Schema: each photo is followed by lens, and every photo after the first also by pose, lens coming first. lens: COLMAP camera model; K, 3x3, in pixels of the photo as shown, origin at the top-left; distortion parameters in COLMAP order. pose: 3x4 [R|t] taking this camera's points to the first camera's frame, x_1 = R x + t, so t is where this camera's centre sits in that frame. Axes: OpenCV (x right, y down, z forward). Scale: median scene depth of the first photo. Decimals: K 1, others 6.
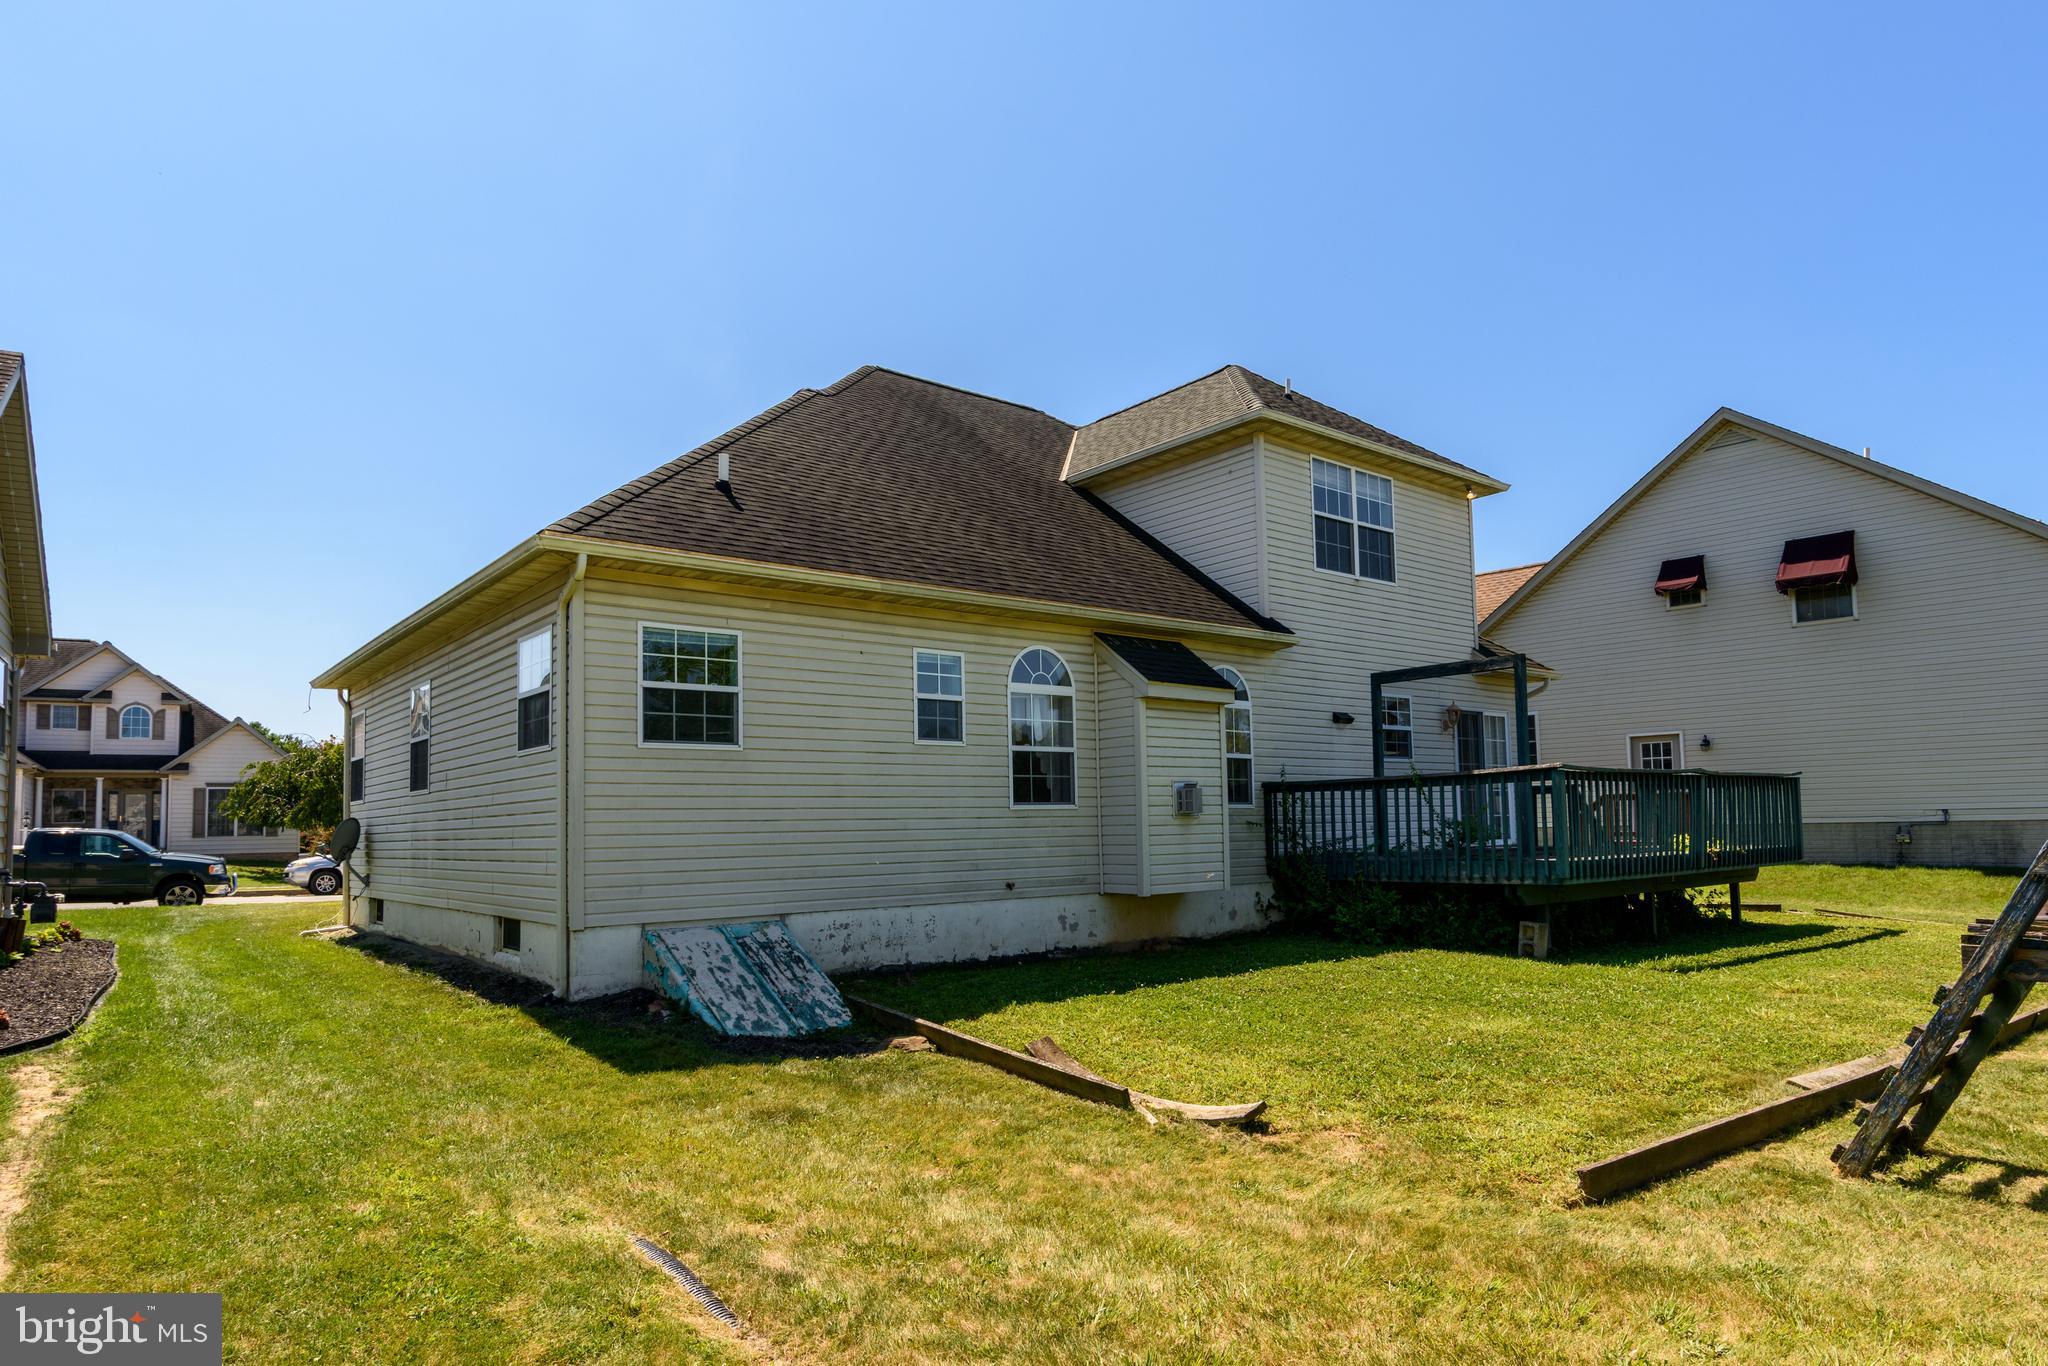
lens RADIAL K [[1179.2, 0, 1024.0], [0, 1179.2, 683.0], [0, 0, 1]] dist [-0.001239, -0.000076]
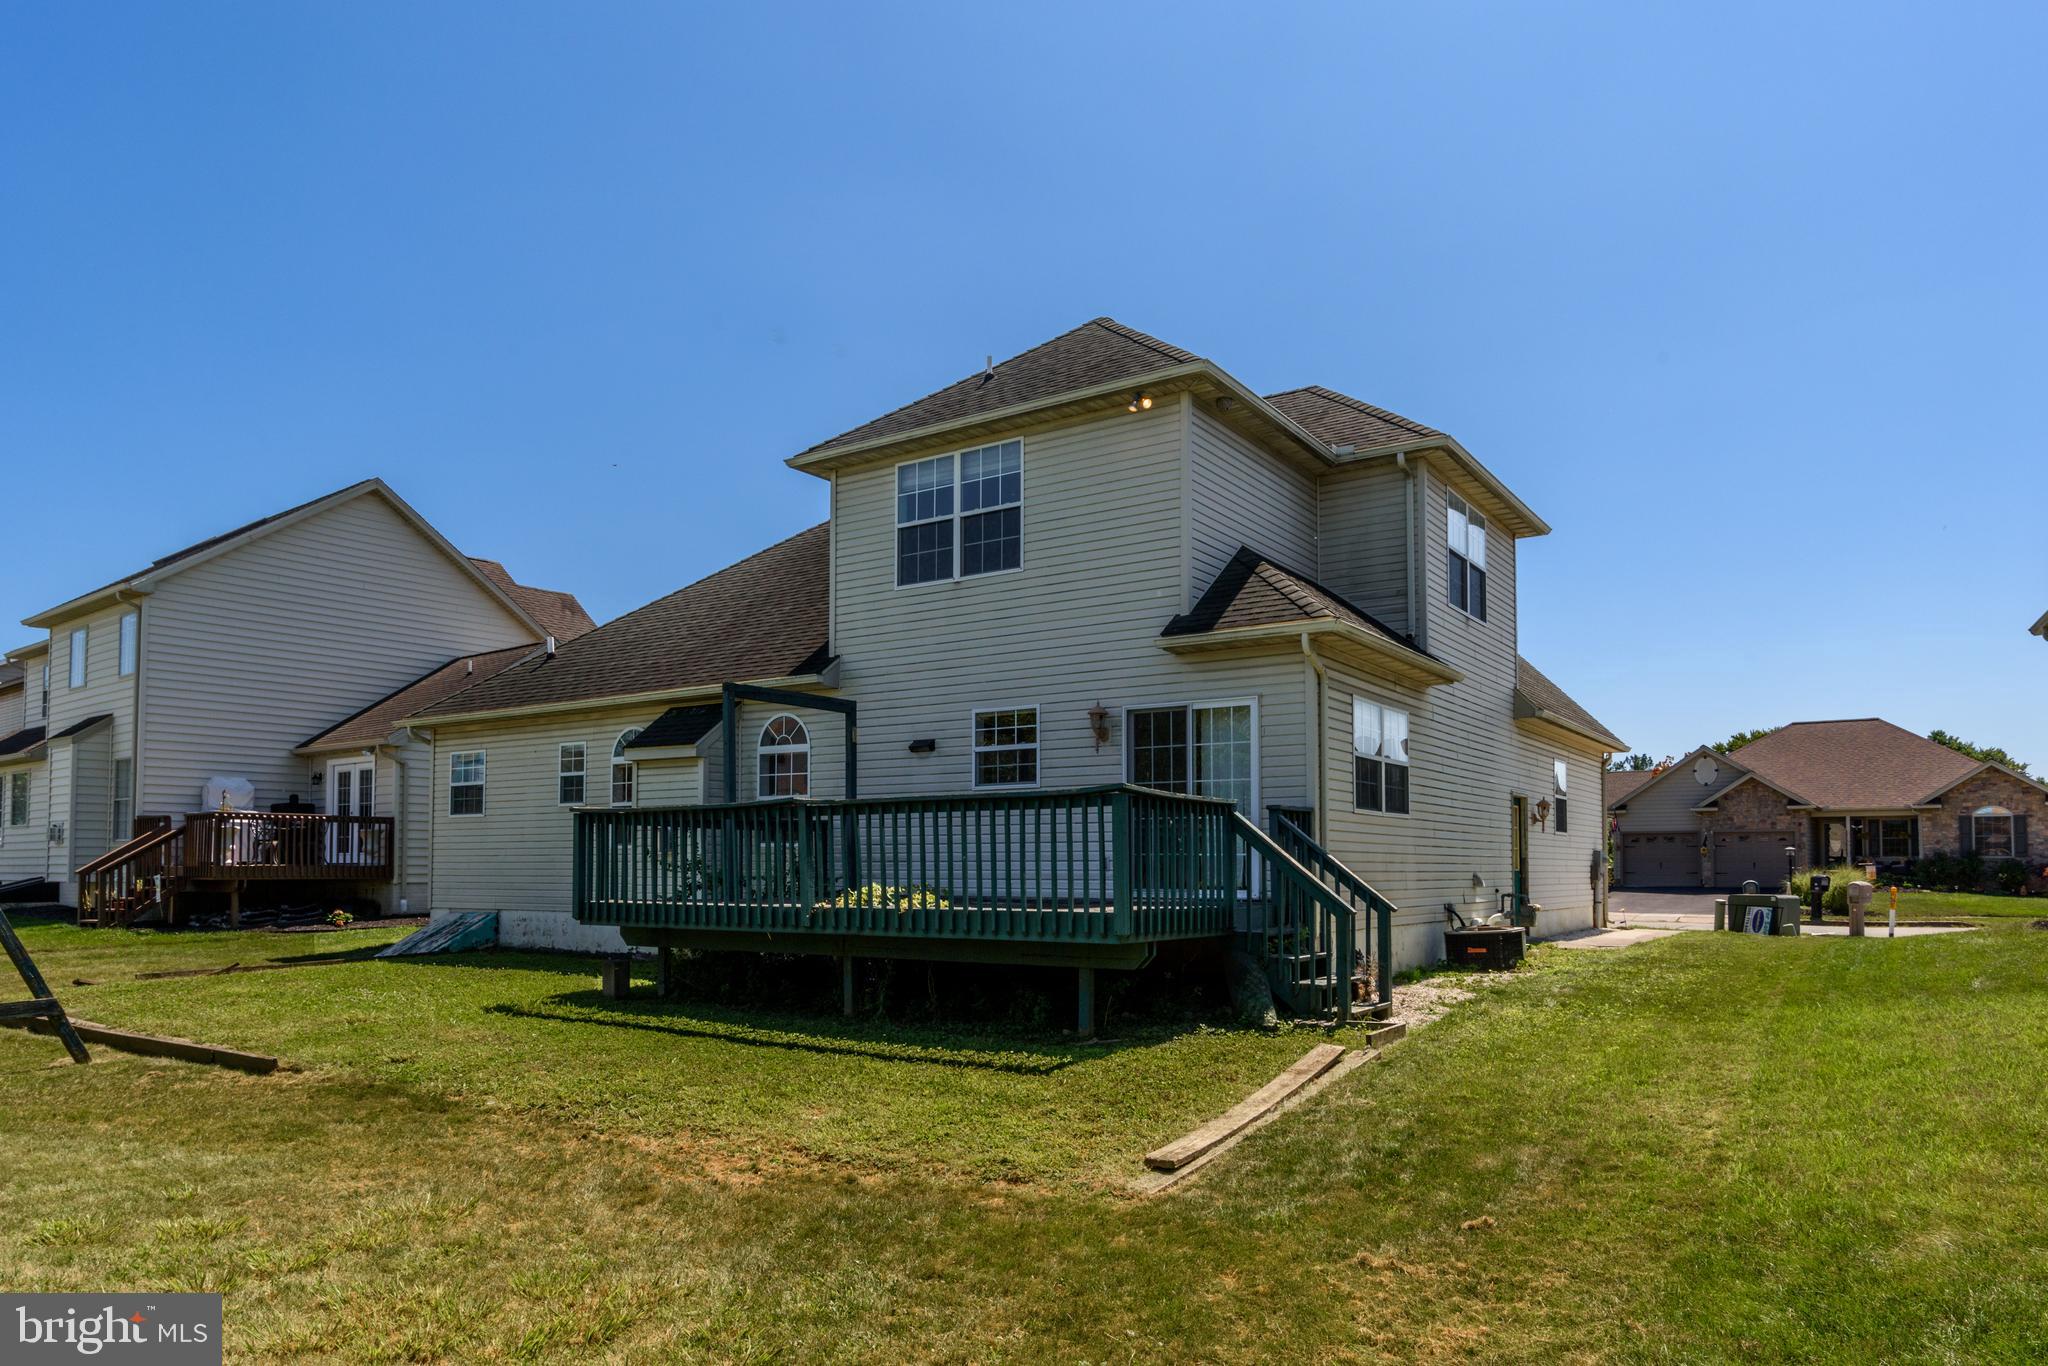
lens RADIAL K [[1295.6, 0, 1016.2], [0, 1295.6, 725.6], [0, 0, 1]] dist [0.002142, -0.000264]
pose [[0.299706, -0.087240, -0.950034, 1.365527], [0.109315, 0.992392, -0.056644, 0.086810], [0.947748, -0.086876, 0.306963, 0.848811]]
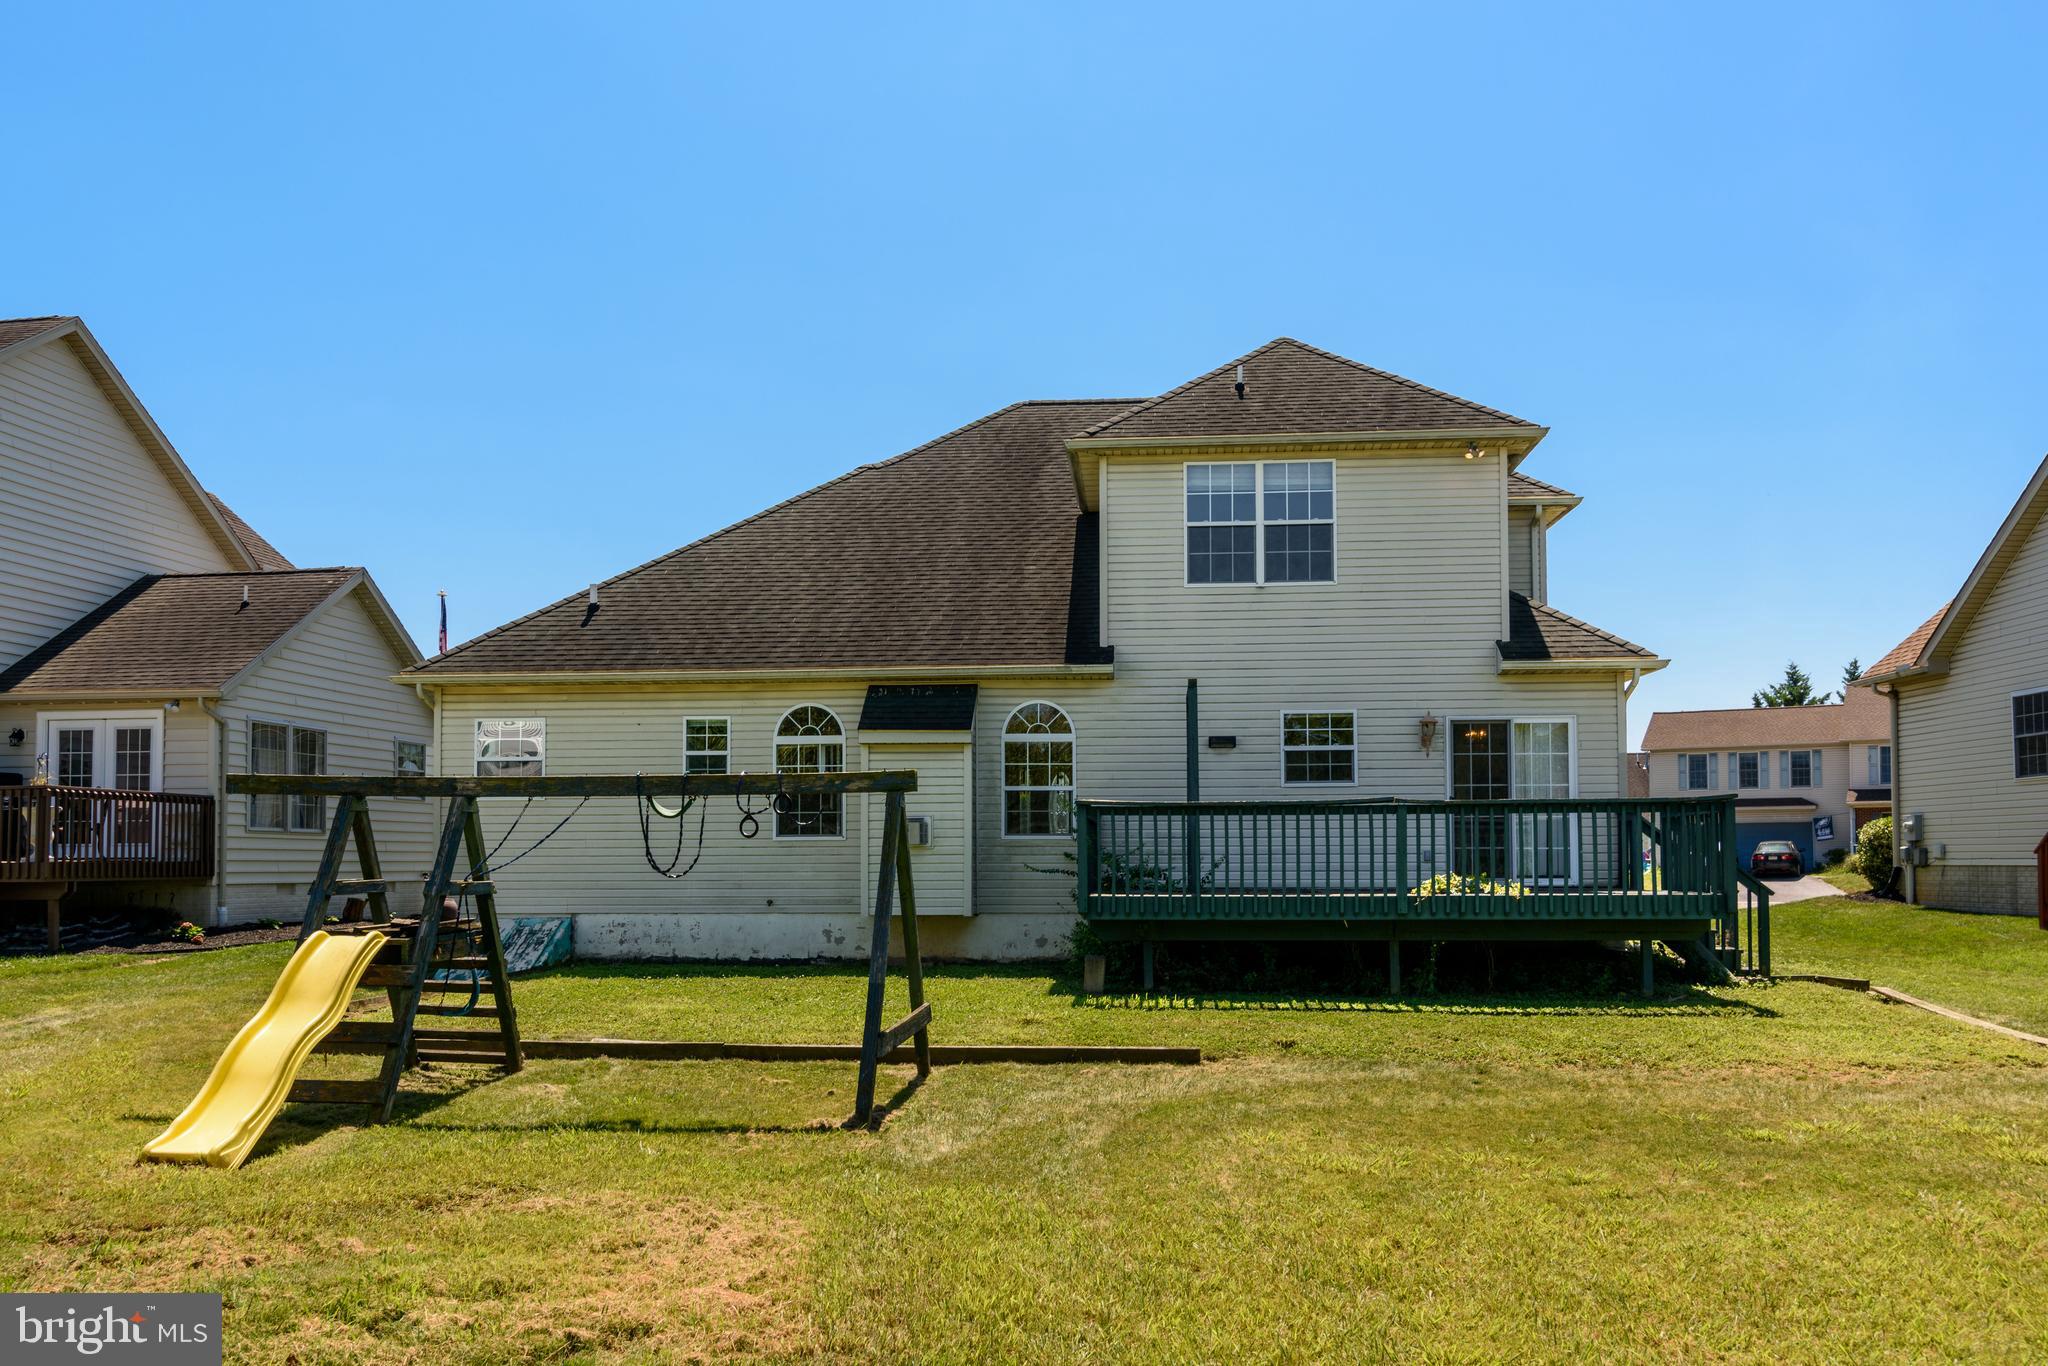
lens RADIAL K [[1546.5, 0, 1024.0], [0, 1546.5, 683.0], [0, 0, 1]] dist [-0.000826, 0.001923]
pose [[0.728291, -0.062955, -0.682370, 1.095764], [0.073736, 0.997189, -0.013302, -0.013267], [0.681289, -0.040628, 0.730886, 0.006773]]
